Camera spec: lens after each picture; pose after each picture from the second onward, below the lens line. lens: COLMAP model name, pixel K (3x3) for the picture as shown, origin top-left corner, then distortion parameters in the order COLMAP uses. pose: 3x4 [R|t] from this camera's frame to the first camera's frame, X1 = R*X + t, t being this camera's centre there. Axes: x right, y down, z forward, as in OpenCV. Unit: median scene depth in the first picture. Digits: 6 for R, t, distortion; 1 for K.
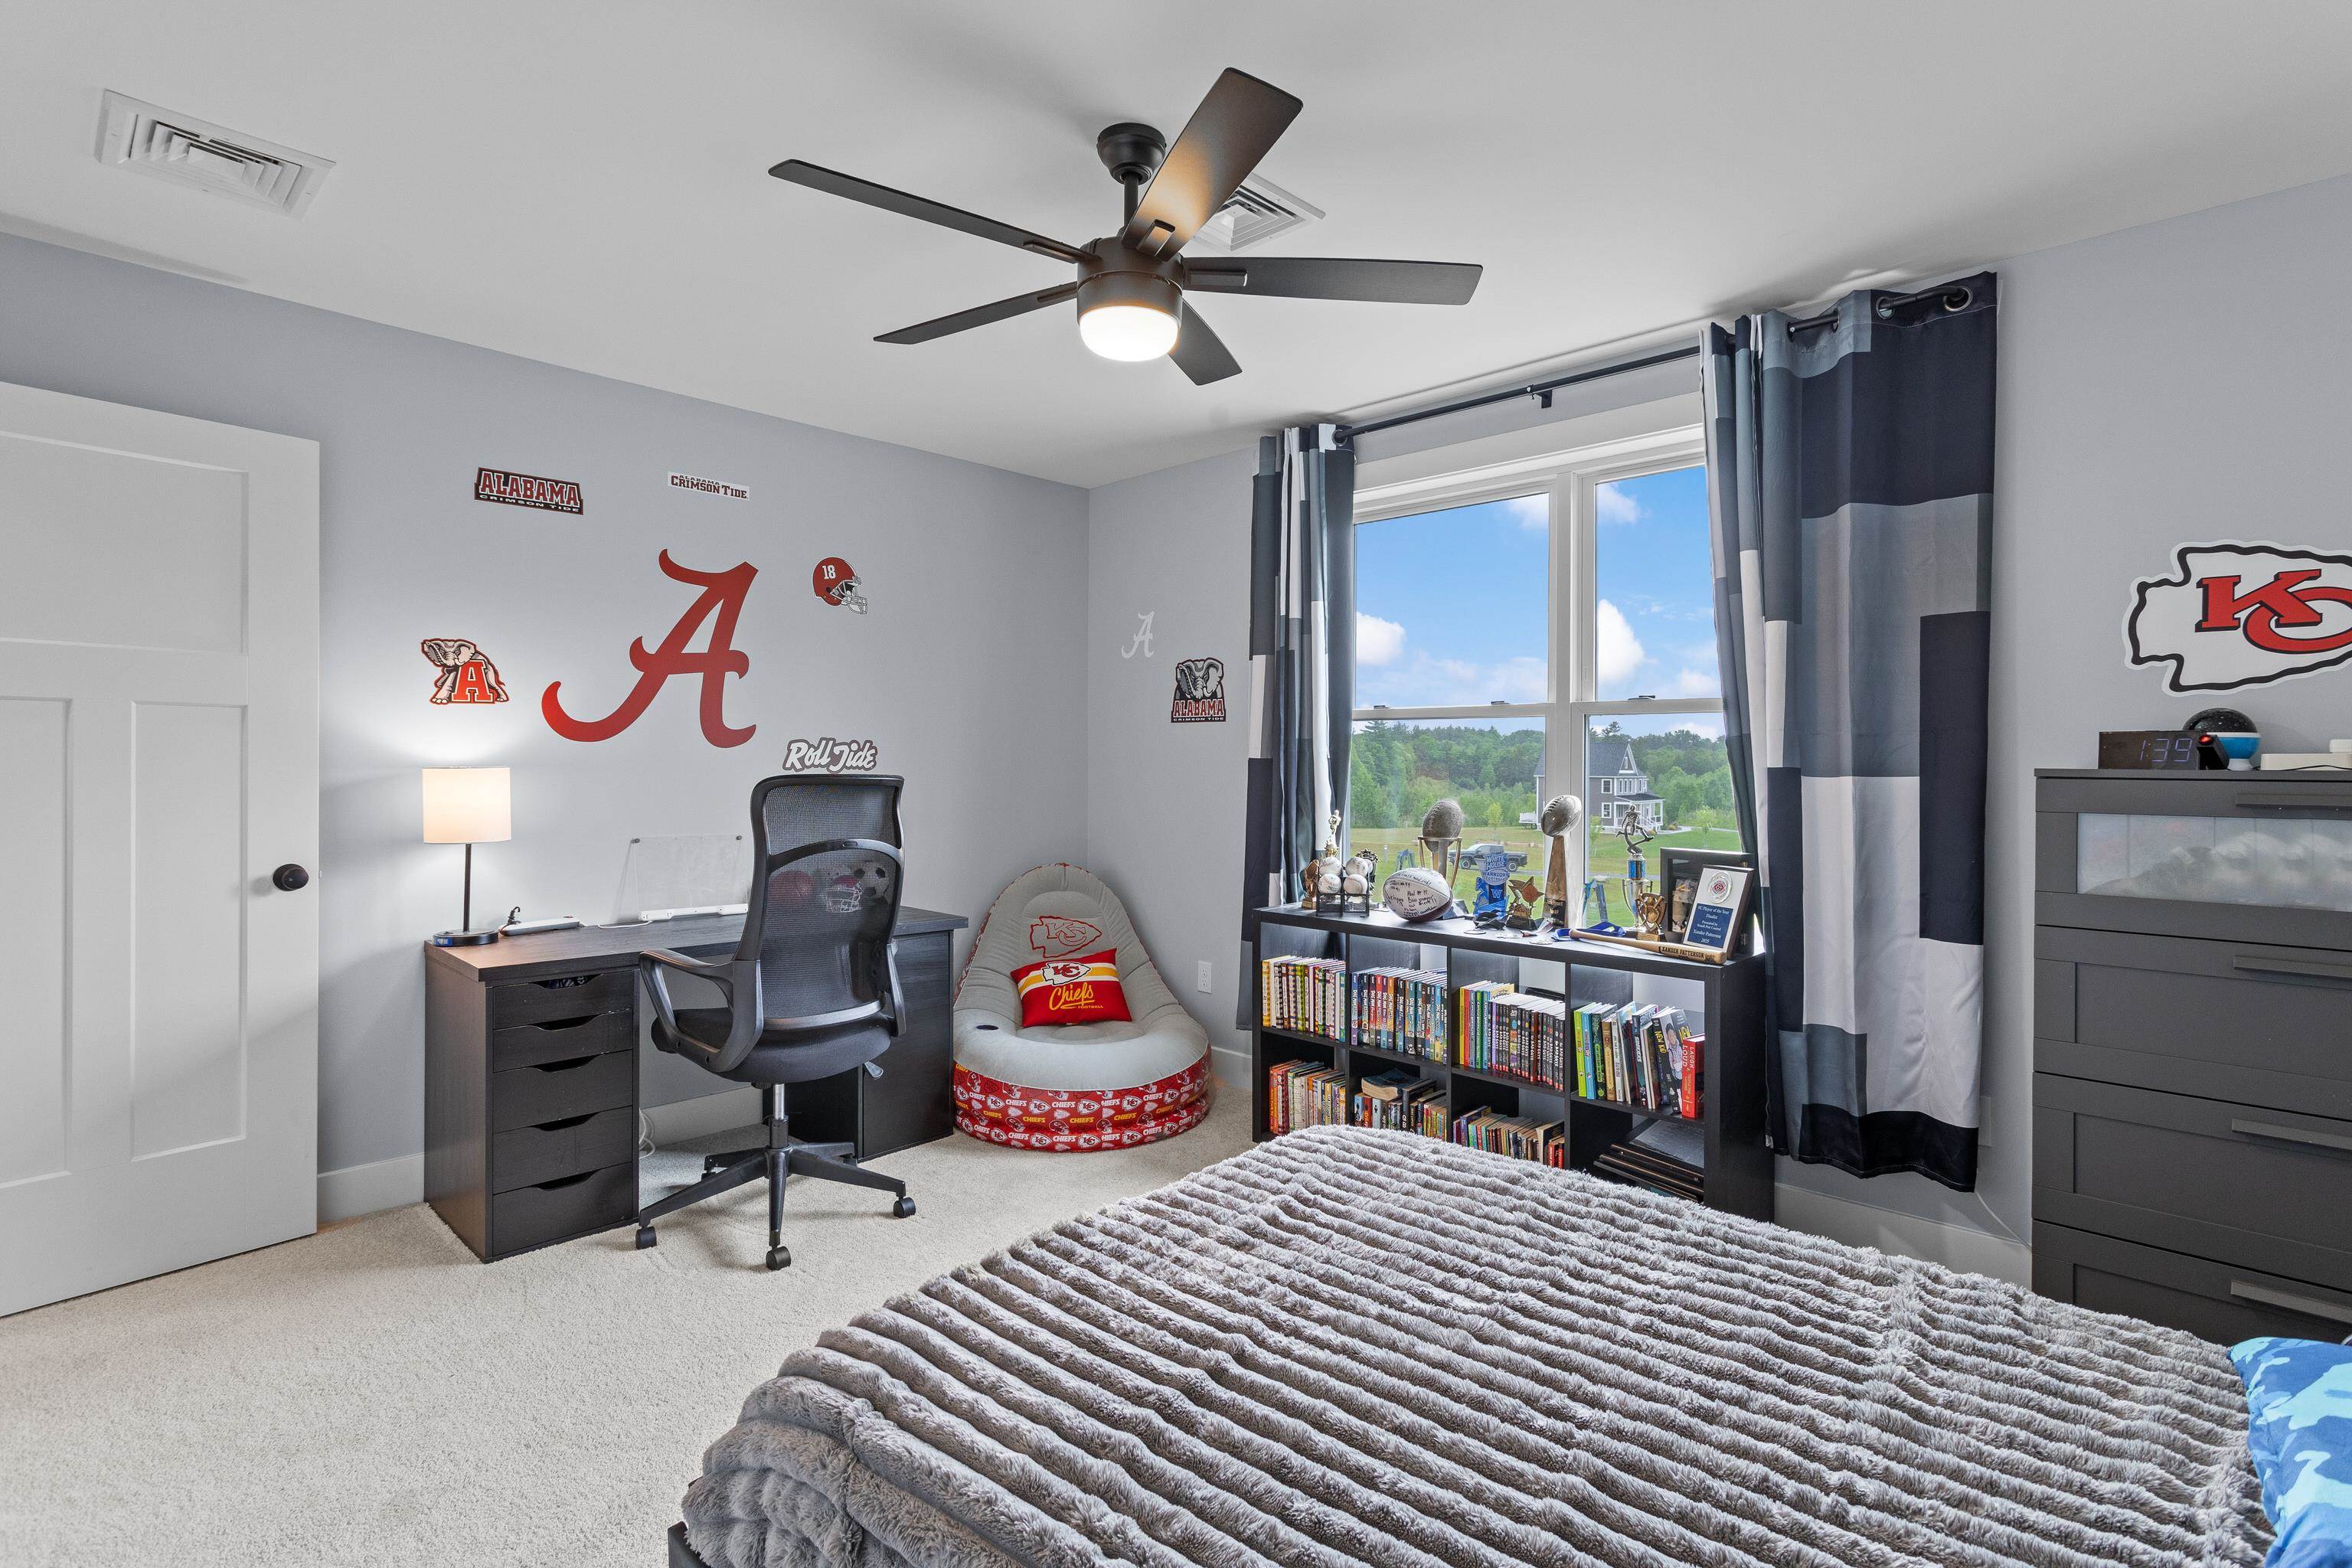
lens RADIAL K [[1123.6, 0, 1192.2], [0, 1123.6, 769.9], [0, 0, 1]] dist [-0.001530, 0.002679]
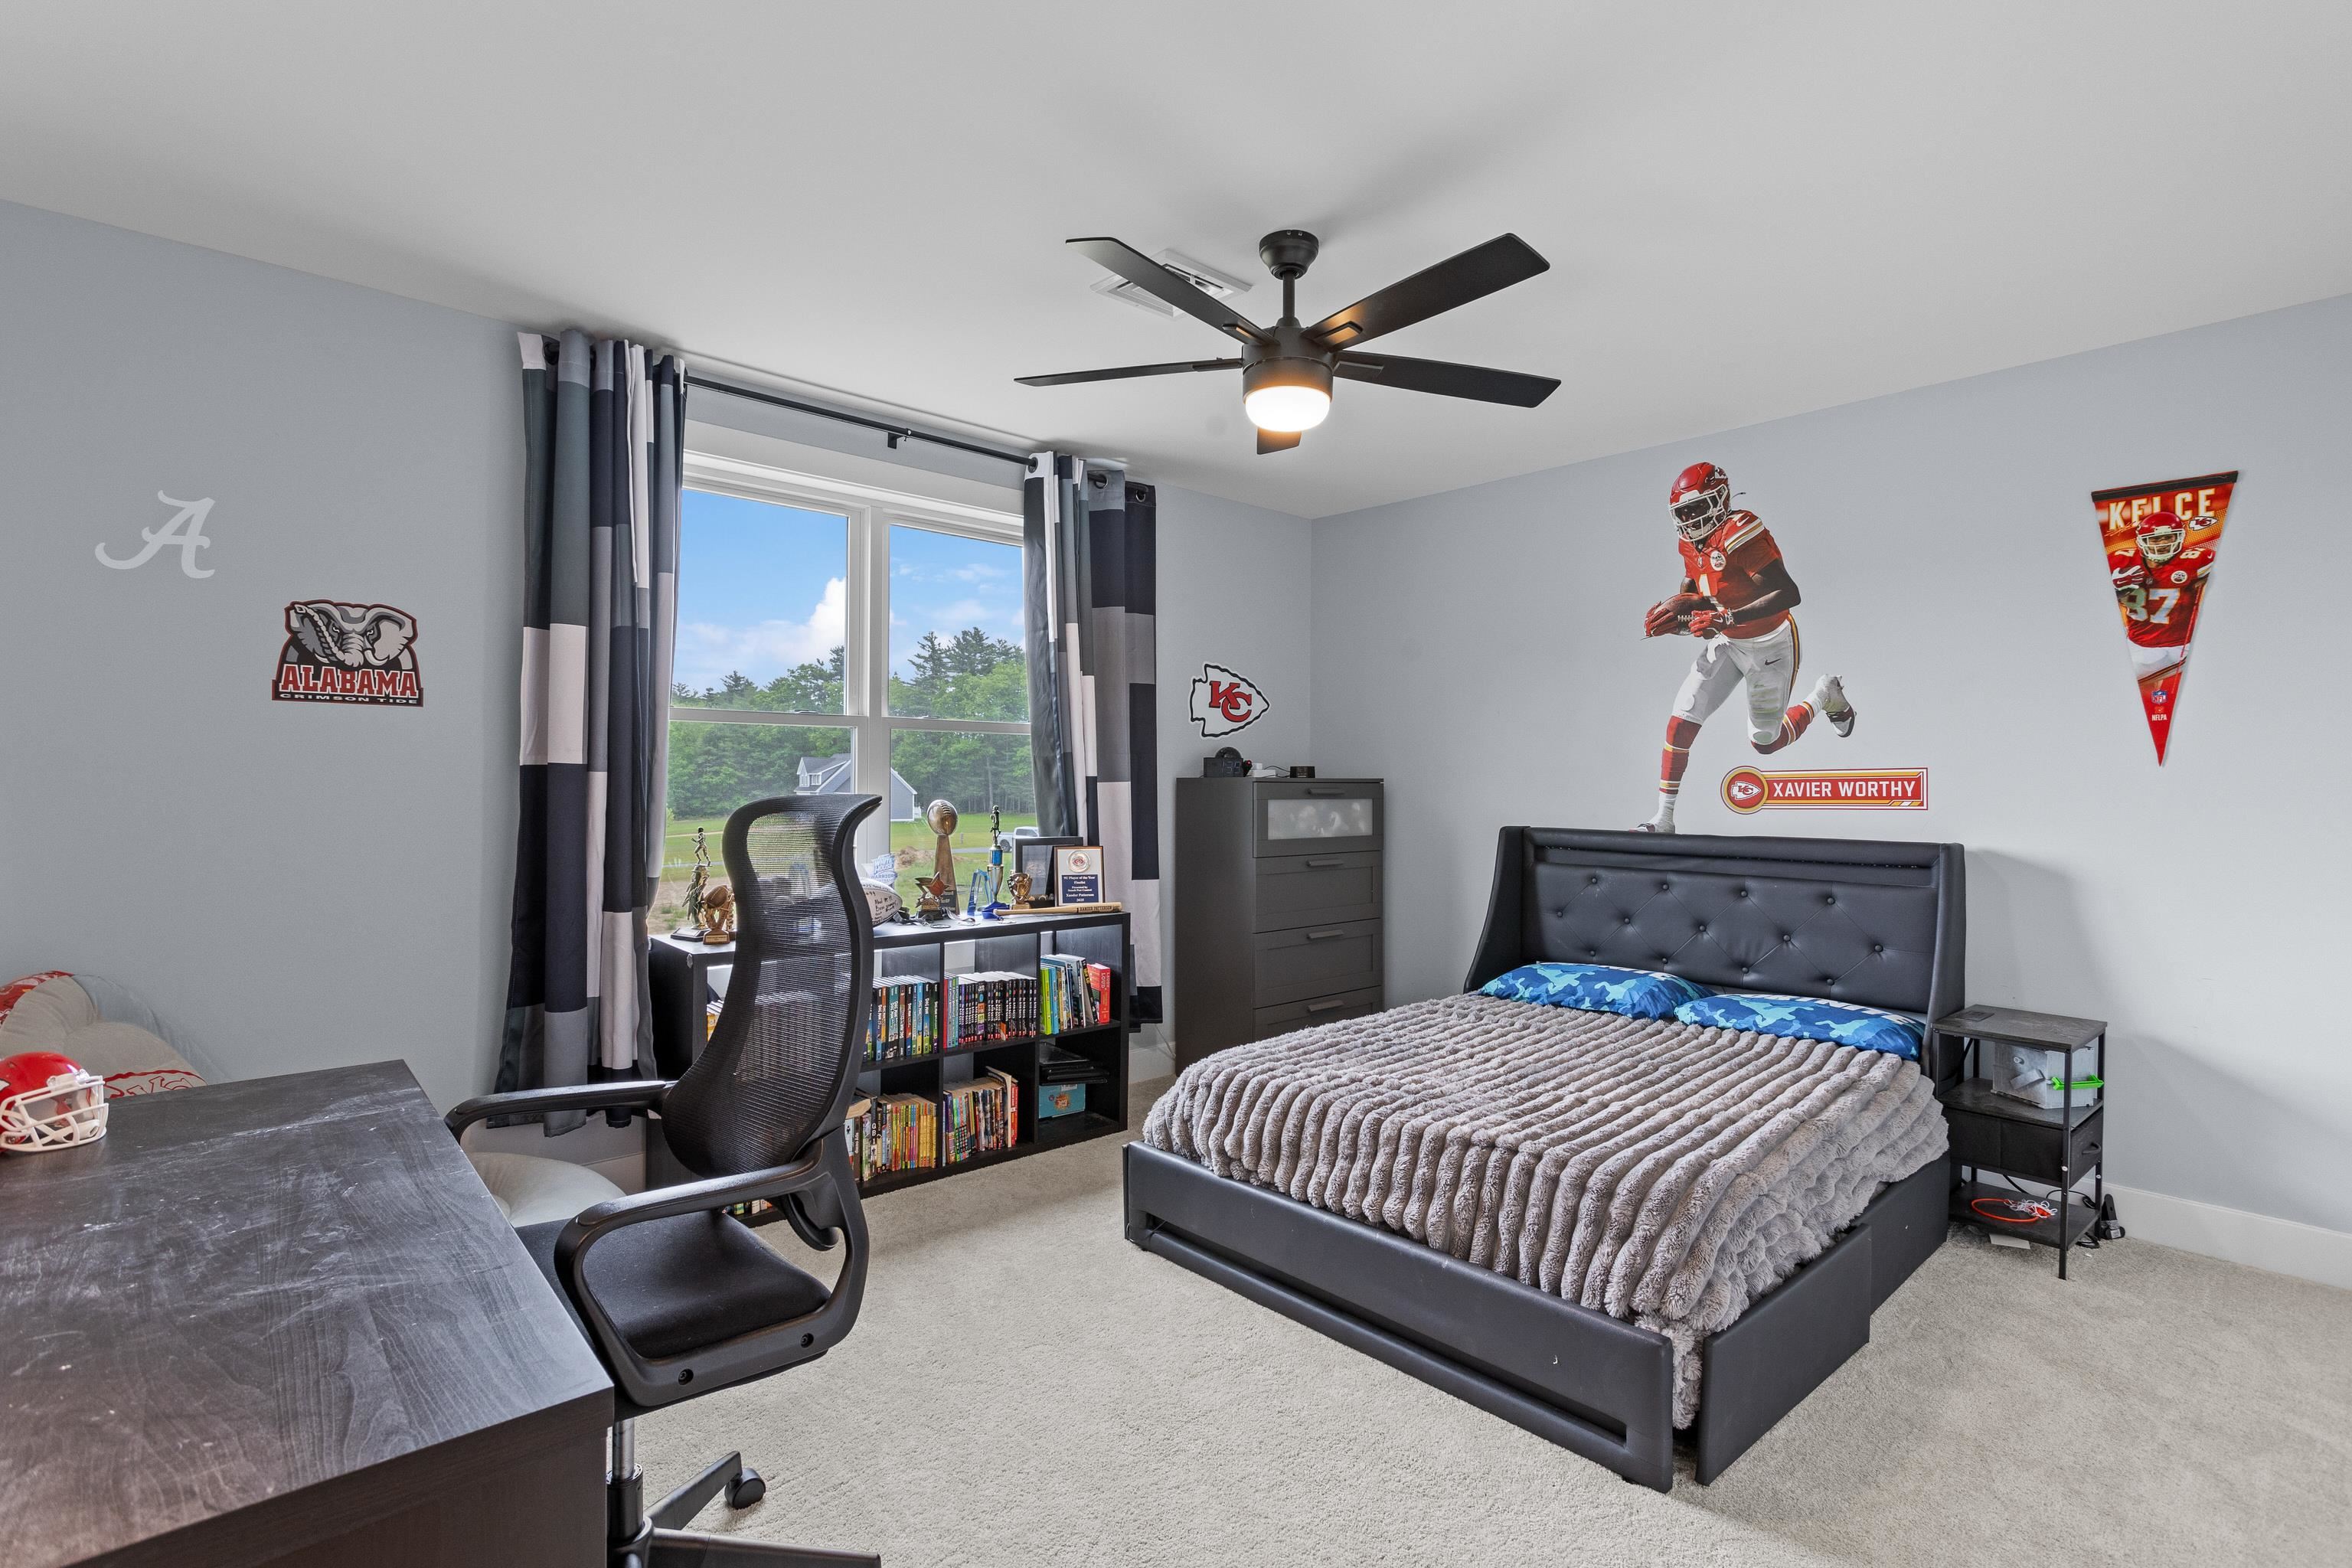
lens RADIAL K [[1123.6, 0, 1191.9], [0, 1123.6, 781.9], [0, 0, 1]] dist [-0.001530, 0.002679]
pose [[0.069204, -0.009125, 0.997561, -0.870032], [-0.002410, 0.999954, 0.009314, -0.007987], [-0.997600, -0.003049, 0.069179, 0.718060]]
